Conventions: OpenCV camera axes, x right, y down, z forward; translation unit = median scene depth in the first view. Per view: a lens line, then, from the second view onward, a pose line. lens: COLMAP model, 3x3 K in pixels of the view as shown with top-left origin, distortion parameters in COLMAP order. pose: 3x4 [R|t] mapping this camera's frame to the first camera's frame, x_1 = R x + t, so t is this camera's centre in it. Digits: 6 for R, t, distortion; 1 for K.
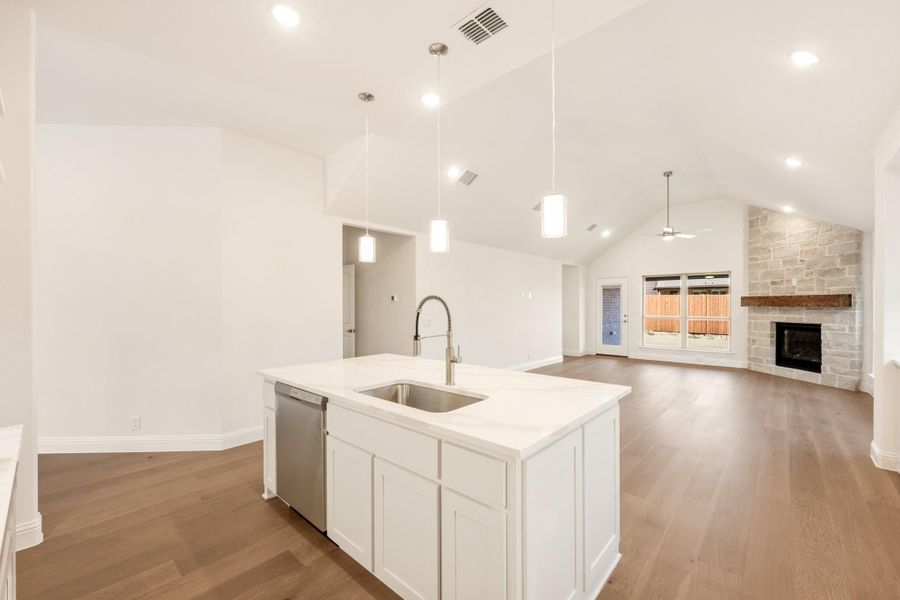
lens RADIAL K [[368.2, 0, 452.0], [0, 368.2, 306.4], [0, 0, 1]] dist [0.000362, 0.000066]
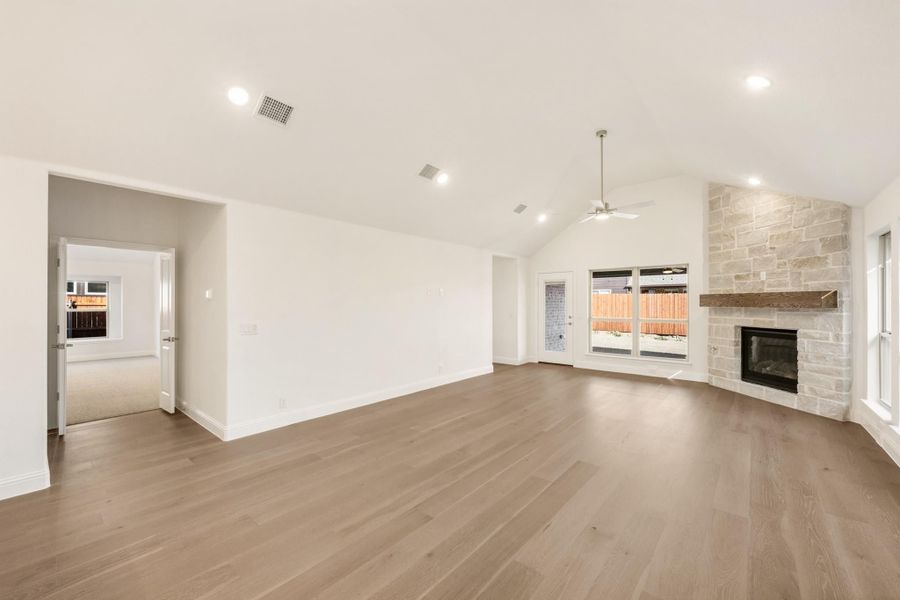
lens RADIAL K [[359.3, 0, 451.3], [0, 359.3, 302.3], [0, 0, 1]] dist [-0.000719, -0.000065]
pose [[0.999589, 0.002351, 0.028587, 0.249638], [-0.002107, 0.999961, -0.008592, -0.001670], [-0.028606, 0.008528, 0.999554, 0.260973]]
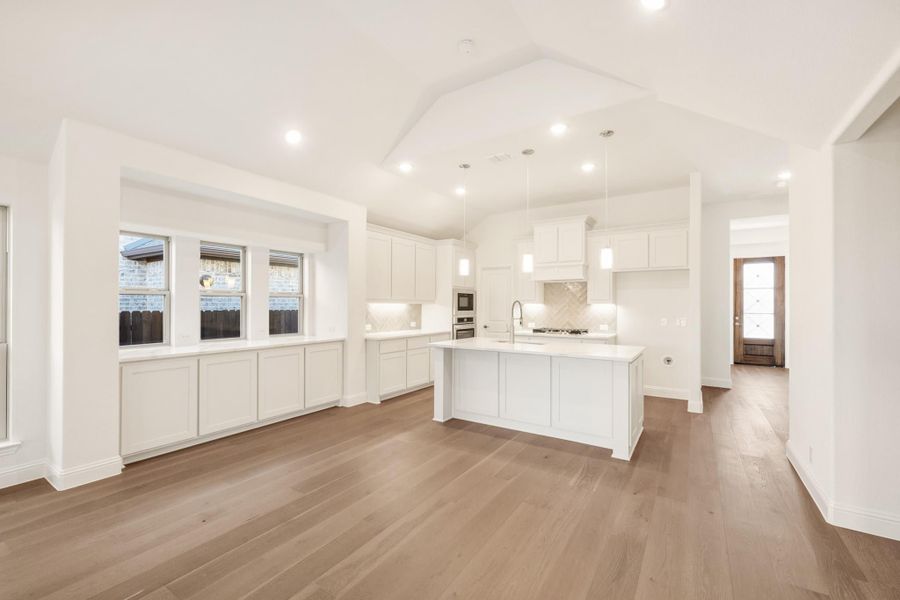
lens RADIAL K [[383.0, 0, 450.4], [0, 383.0, 303.3], [0, 0, 1]] dist [0.000975, 0.000072]
pose [[-0.987793, -0.000975, -0.155768, 0.217799], [-0.000809, 0.999999, -0.001135, -0.002402], [0.155769, -0.000996, -0.987793, 0.986637]]
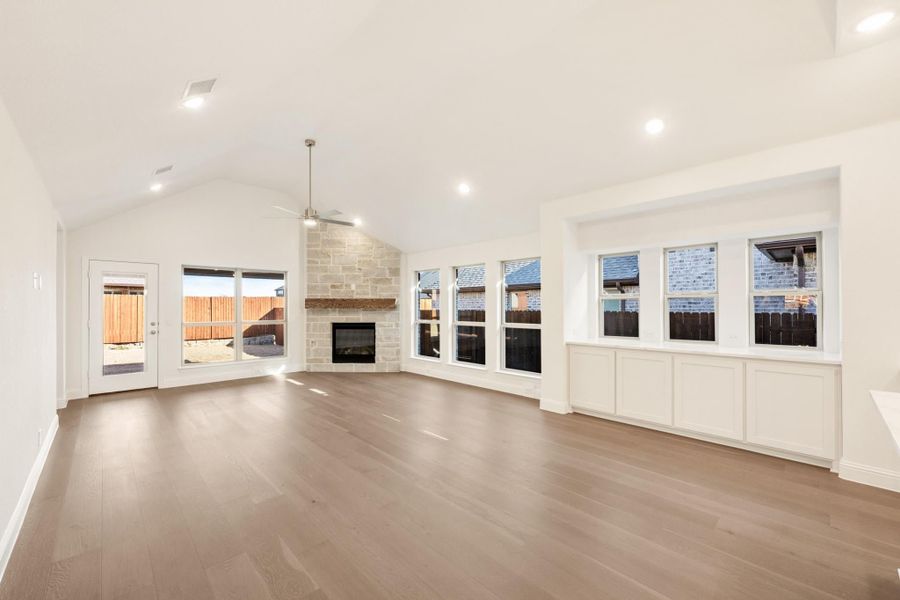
lens RADIAL K [[359.3, 0, 451.3], [0, 359.3, 302.3], [0, 0, 1]] dist [-0.000719, -0.000065]
pose [[0.076052, 0.013667, 0.997010, -0.160557], [0.005355, 0.999886, -0.014115, -0.000981], [-0.997089, 0.006412, 0.075970, 0.626937]]
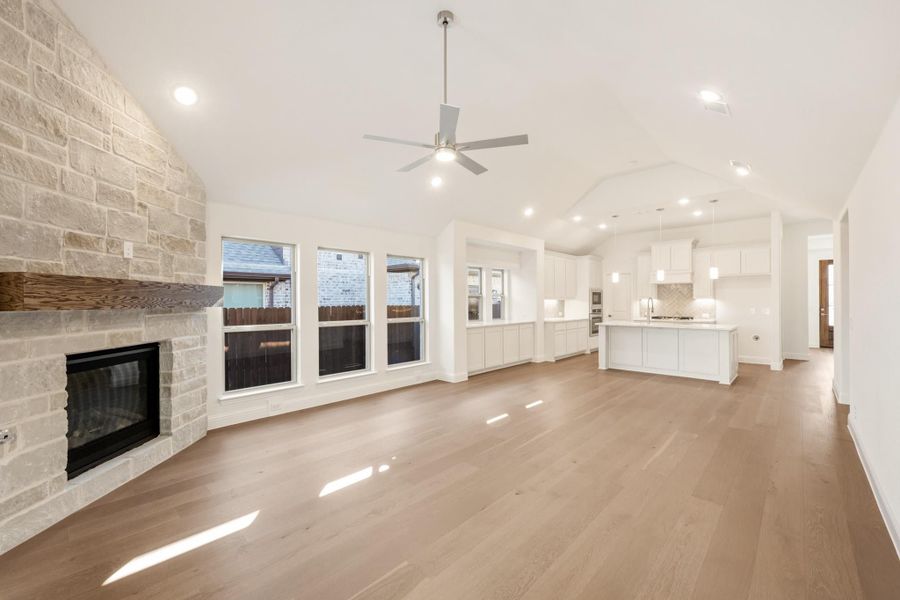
lens RADIAL K [[372.9, 0, 450.0], [0, 372.9, 300.0], [0, 0, 1]] dist [-0.000137, 0.000163]
pose [[-0.999651, 0.006716, 0.025558, 0.564490], [0.006761, 0.999976, 0.001643, -0.006937], [-0.025547, 0.001815, -0.999672, 1.450509]]
